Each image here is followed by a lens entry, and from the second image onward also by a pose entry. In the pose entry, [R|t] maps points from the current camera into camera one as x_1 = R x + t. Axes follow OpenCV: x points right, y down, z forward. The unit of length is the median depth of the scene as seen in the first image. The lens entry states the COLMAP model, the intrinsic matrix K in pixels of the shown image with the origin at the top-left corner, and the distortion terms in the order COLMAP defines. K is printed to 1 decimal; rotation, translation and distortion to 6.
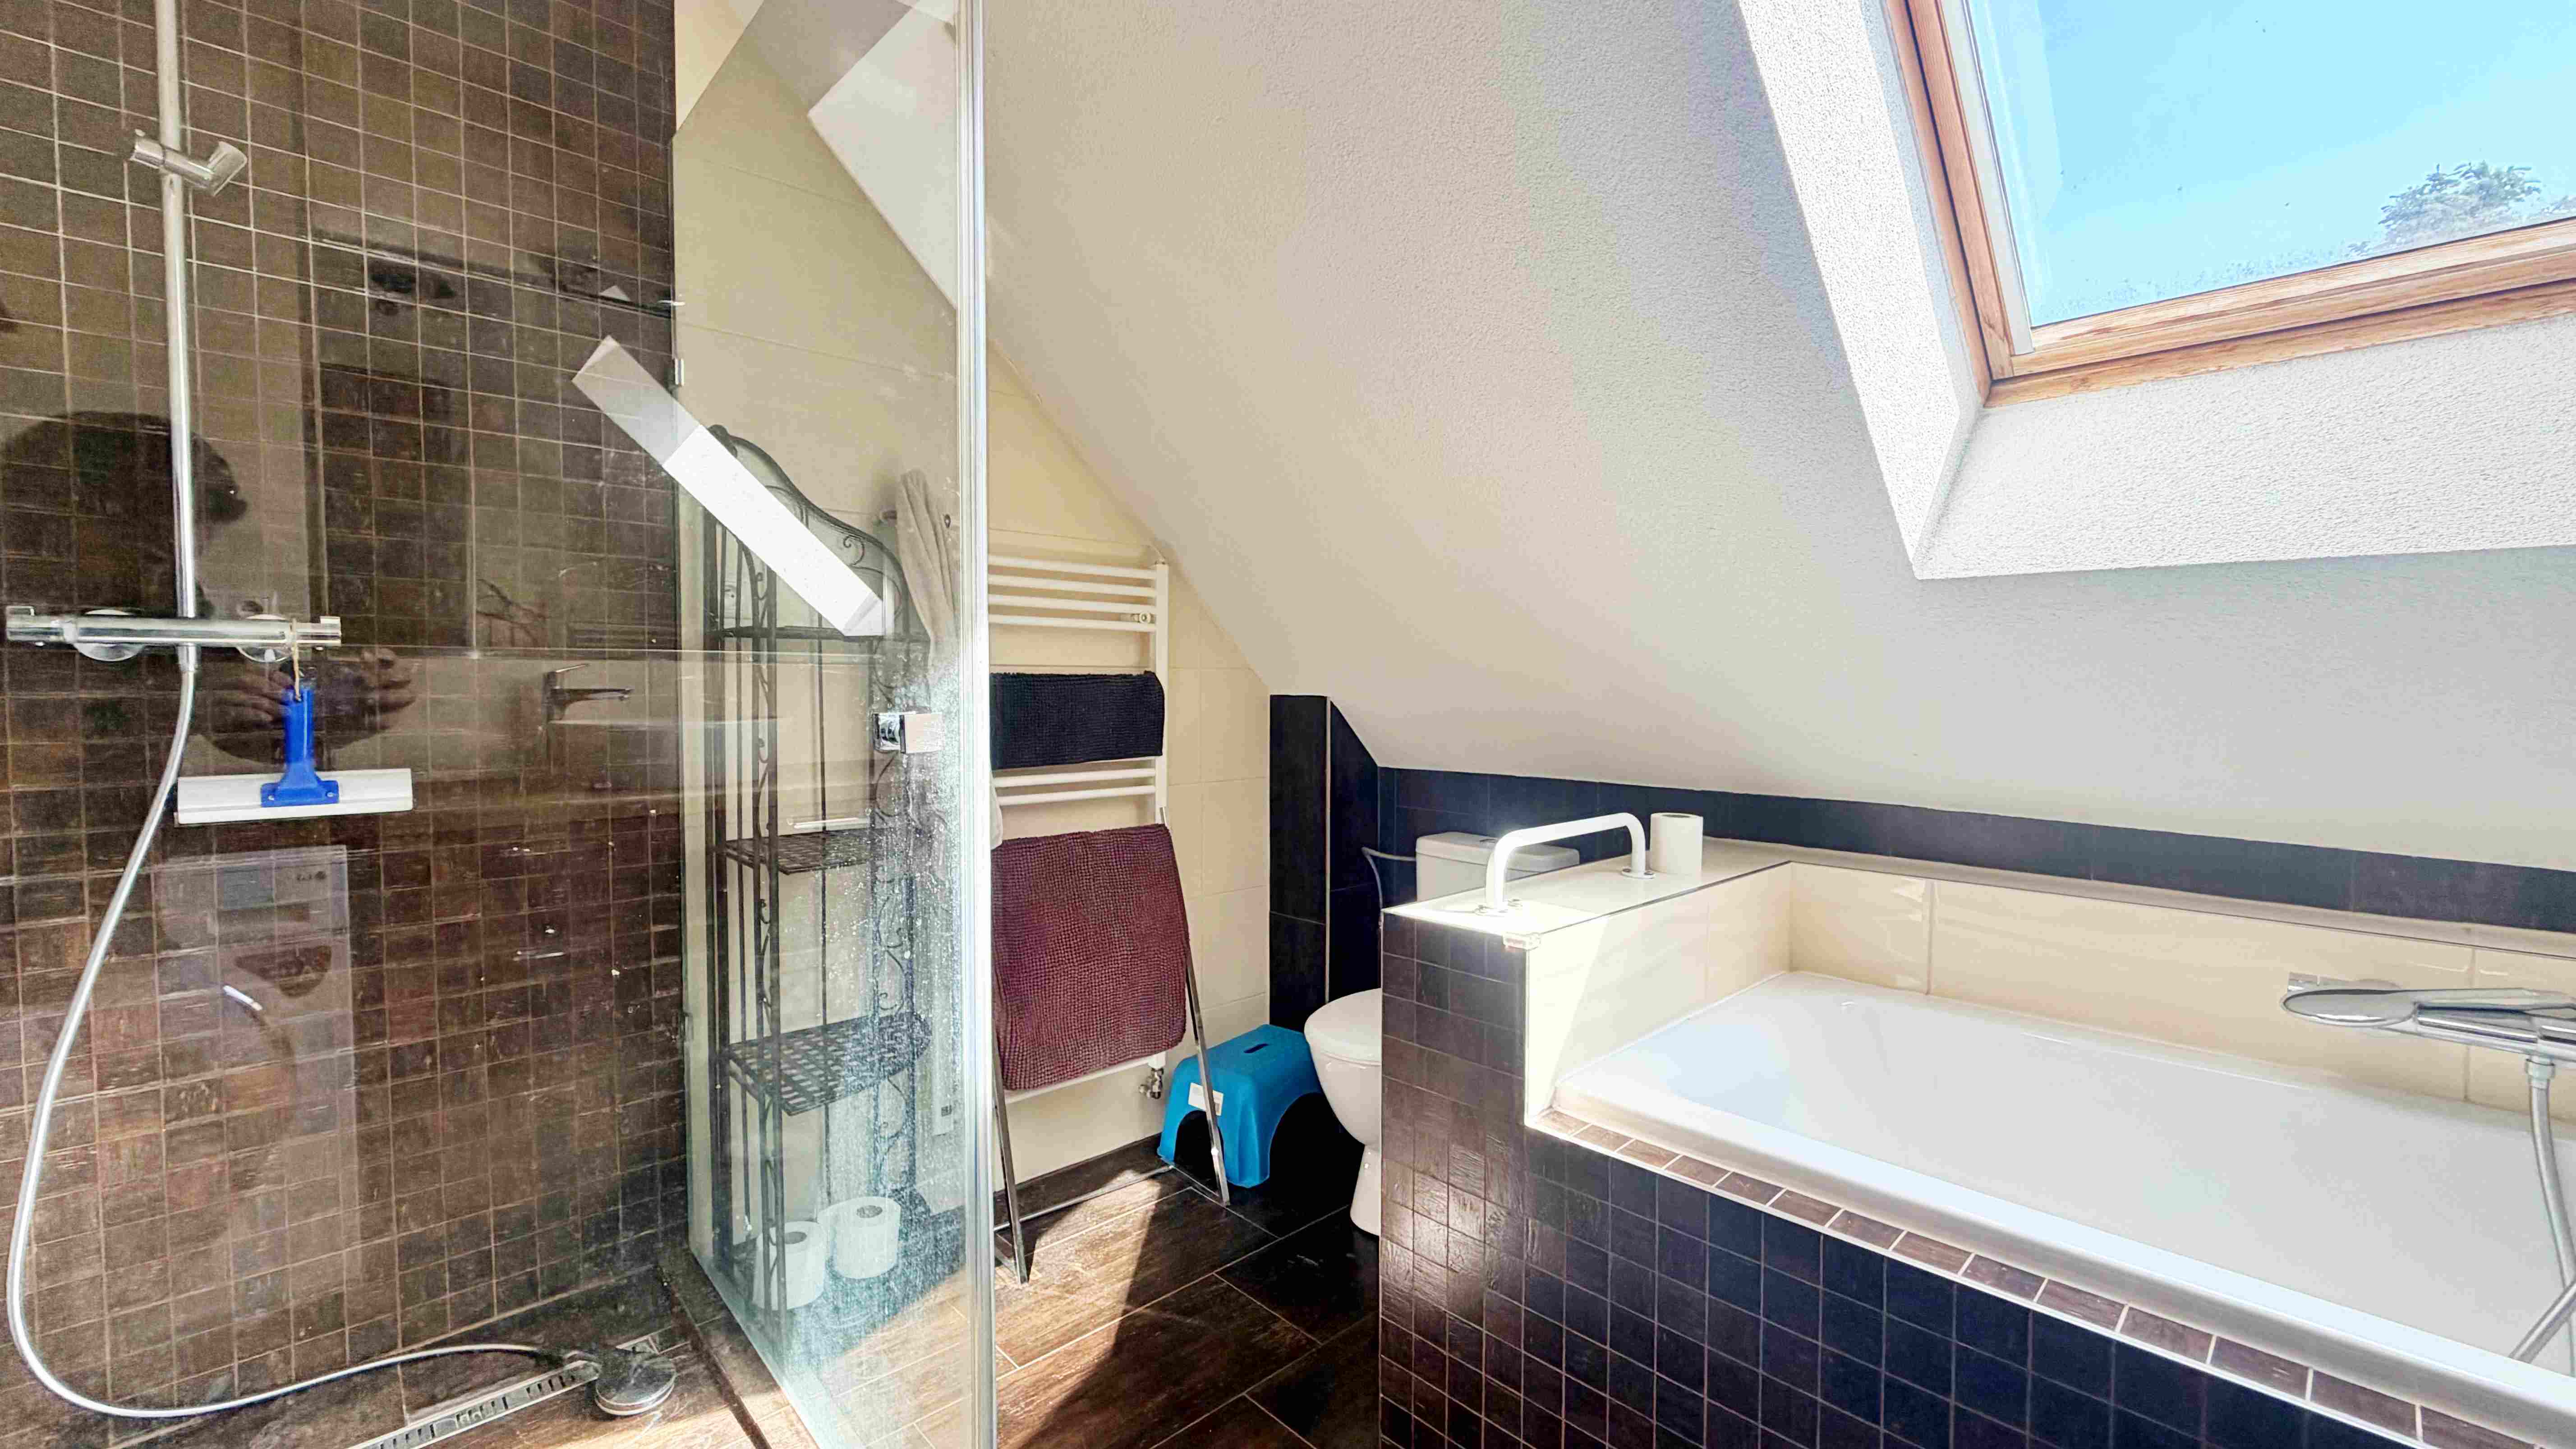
lens RADIAL K [[1048.3, 0, 1272.3], [0, 1048.3, 722.2], [0, 0, 1]] dist [0.000561, 0.000595]
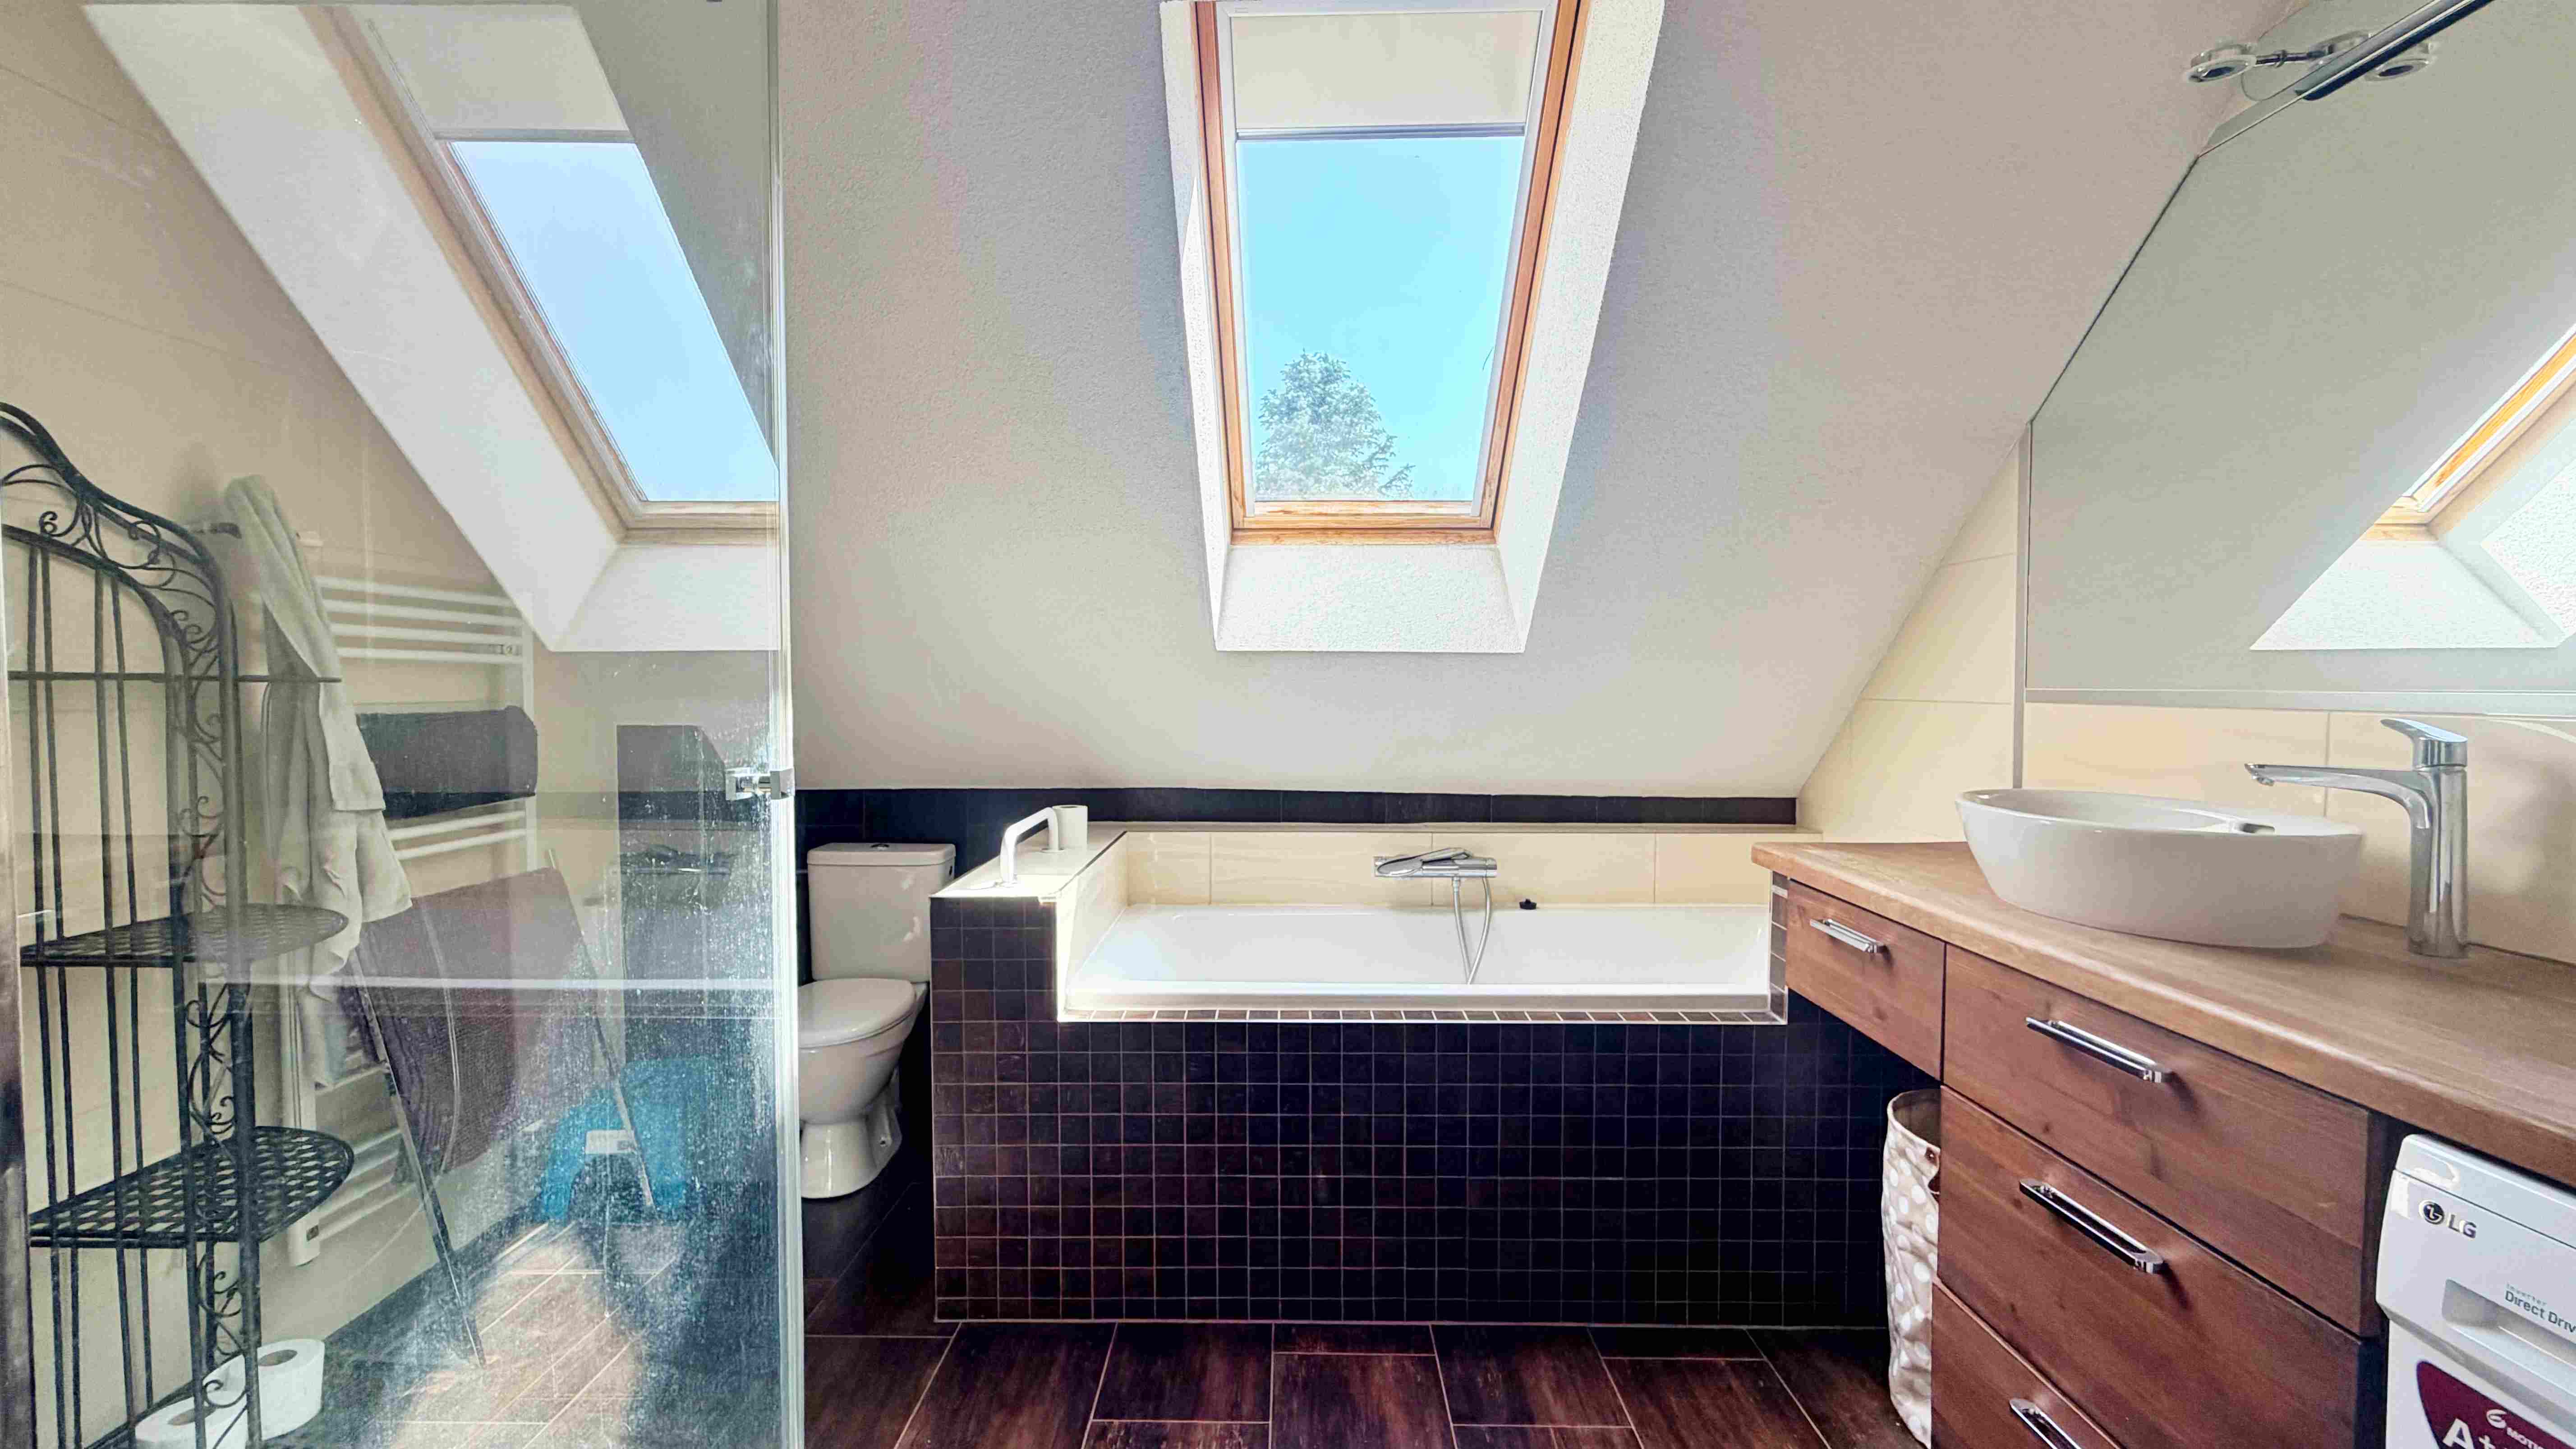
lens RADIAL K [[1048.3, 0, 1272.3], [0, 1048.3, 722.2], [0, 0, 1]] dist [0.000561, 0.000595]
pose [[0.695388, -0.030067, 0.718005, -0.547868], [0.033422, 0.999396, 0.009481, -0.036226], [-0.717857, 0.017404, 0.695973, -0.228202]]
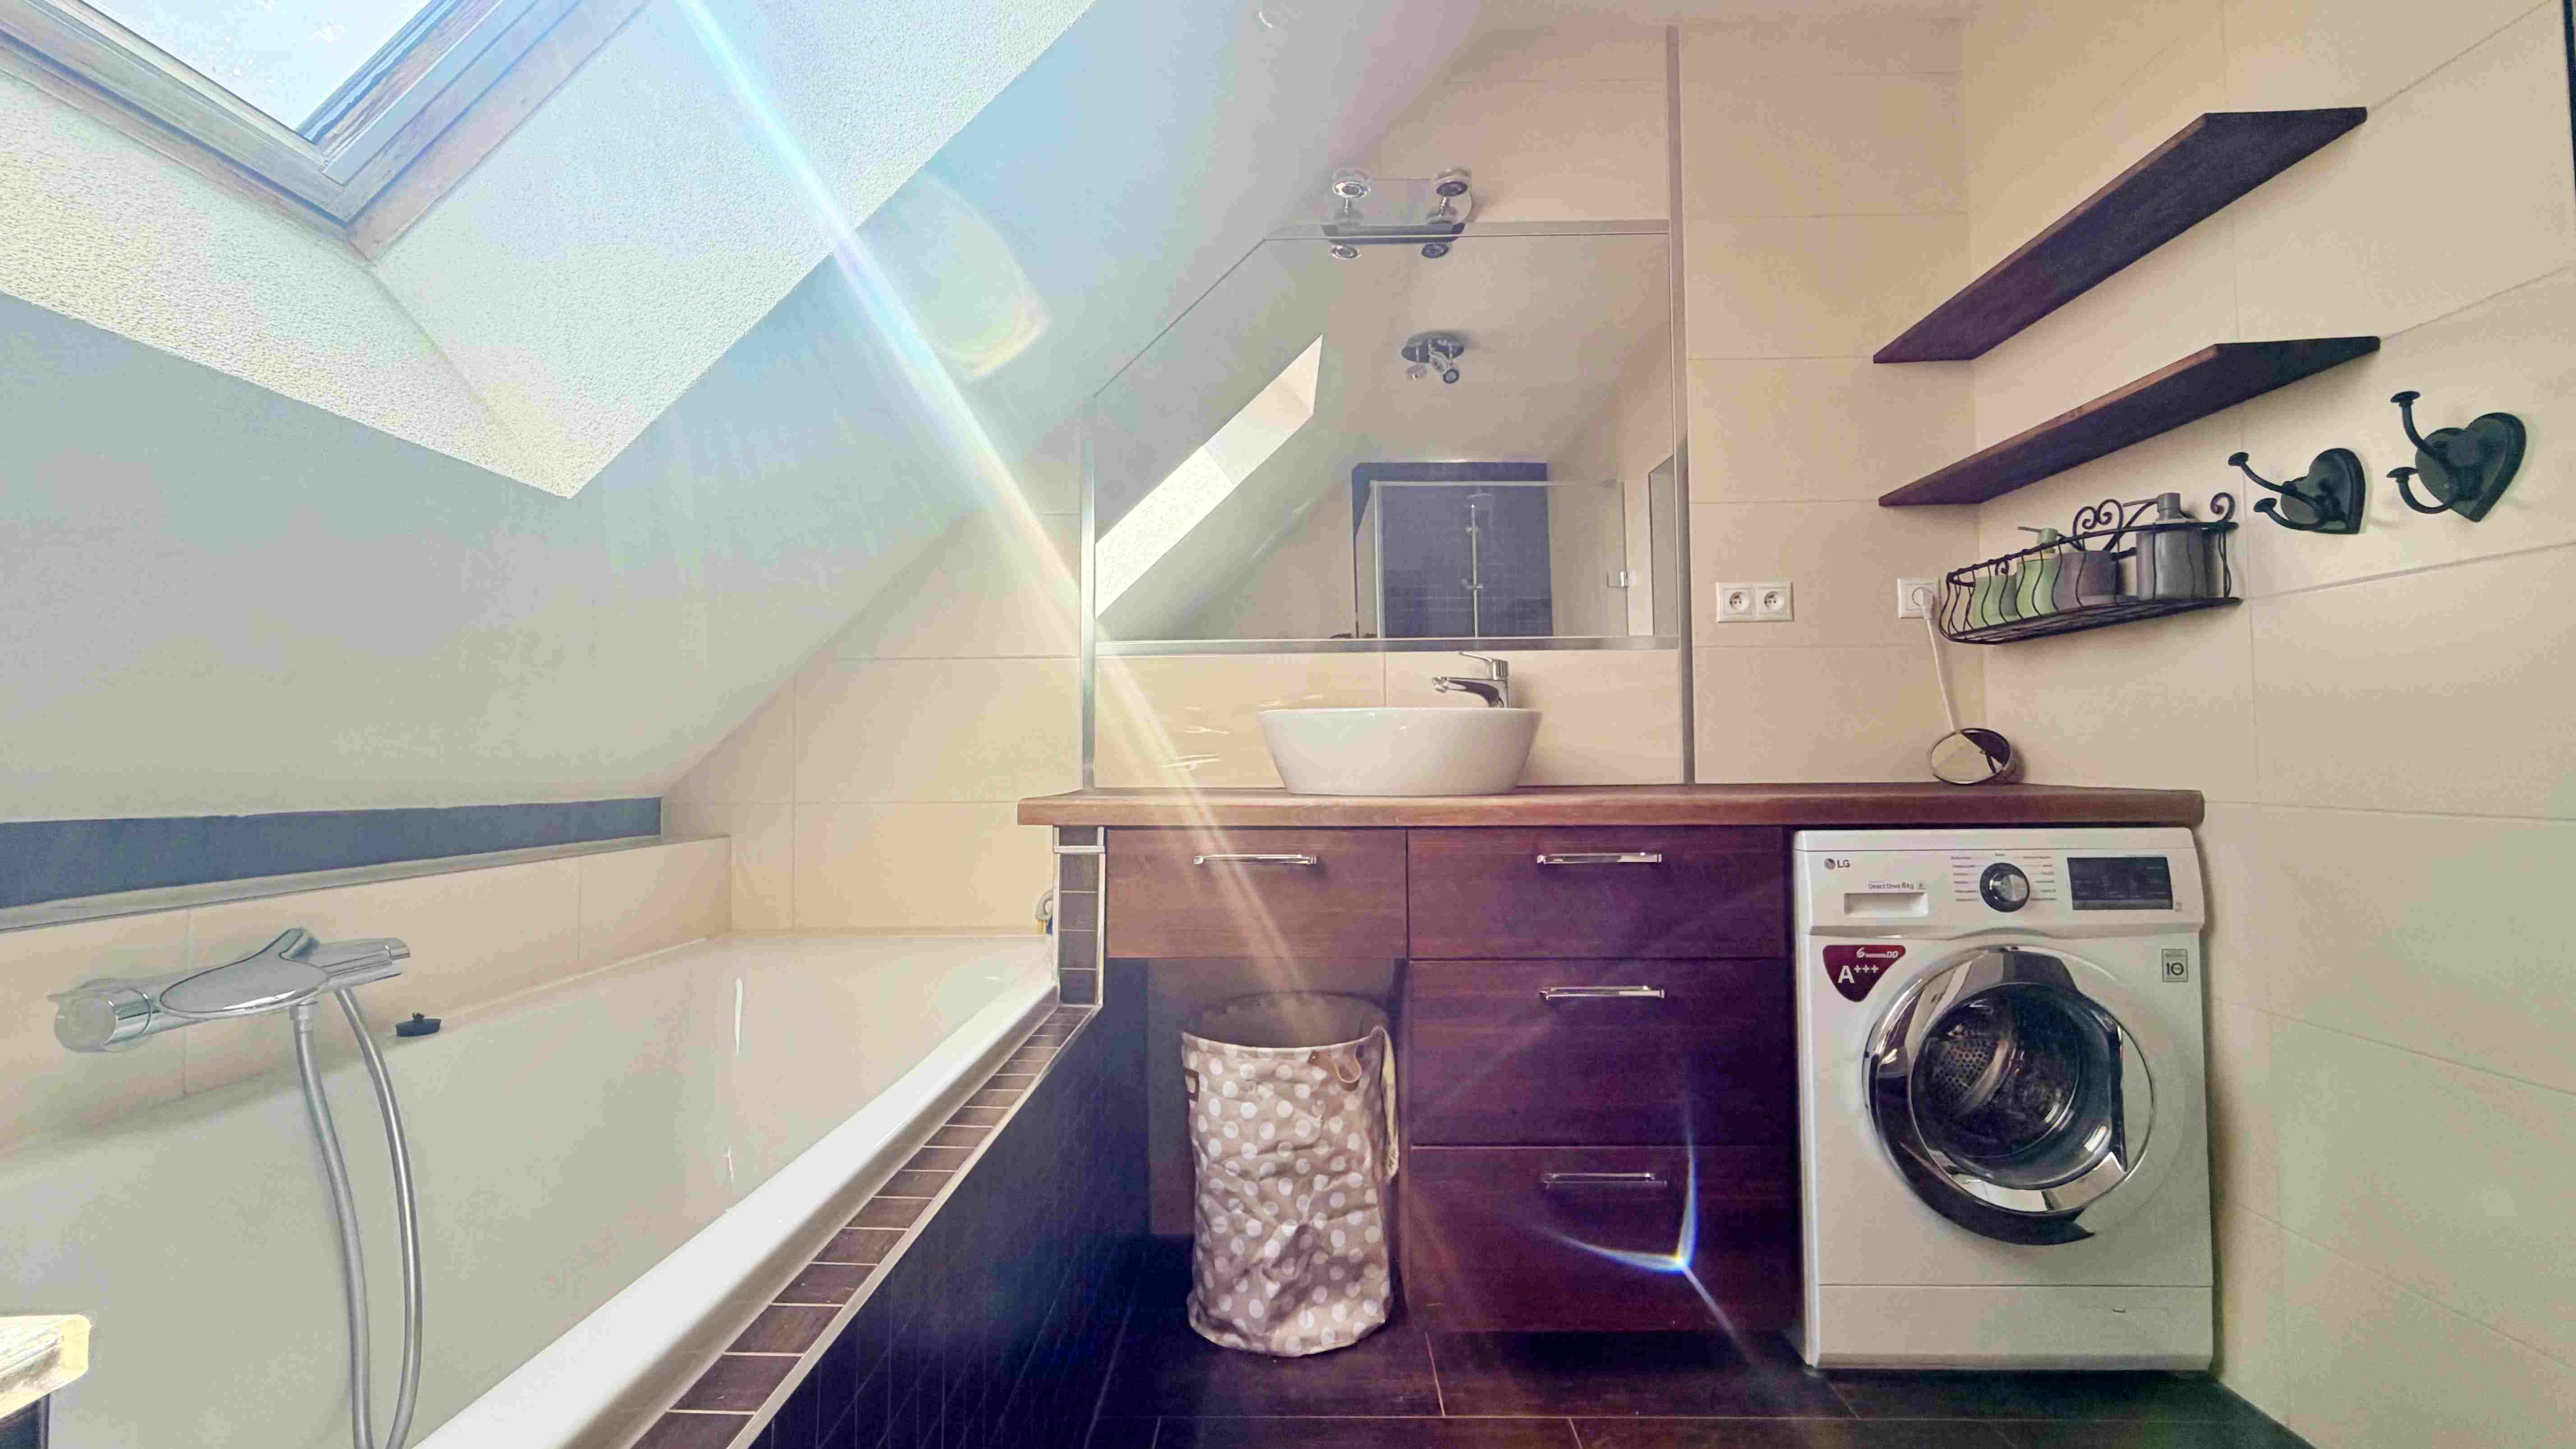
lens RADIAL K [[1071.8, 0, 1277.5], [0, 1071.8, 722.2], [0, 0, 1]] dist [-0.001120, 0.000063]
pose [[-0.712888, 0.026418, 0.700781, -0.076962], [0.038512, 0.999257, 0.001507, 0.087972], [-0.700220, 0.028063, -0.713375, 0.912692]]
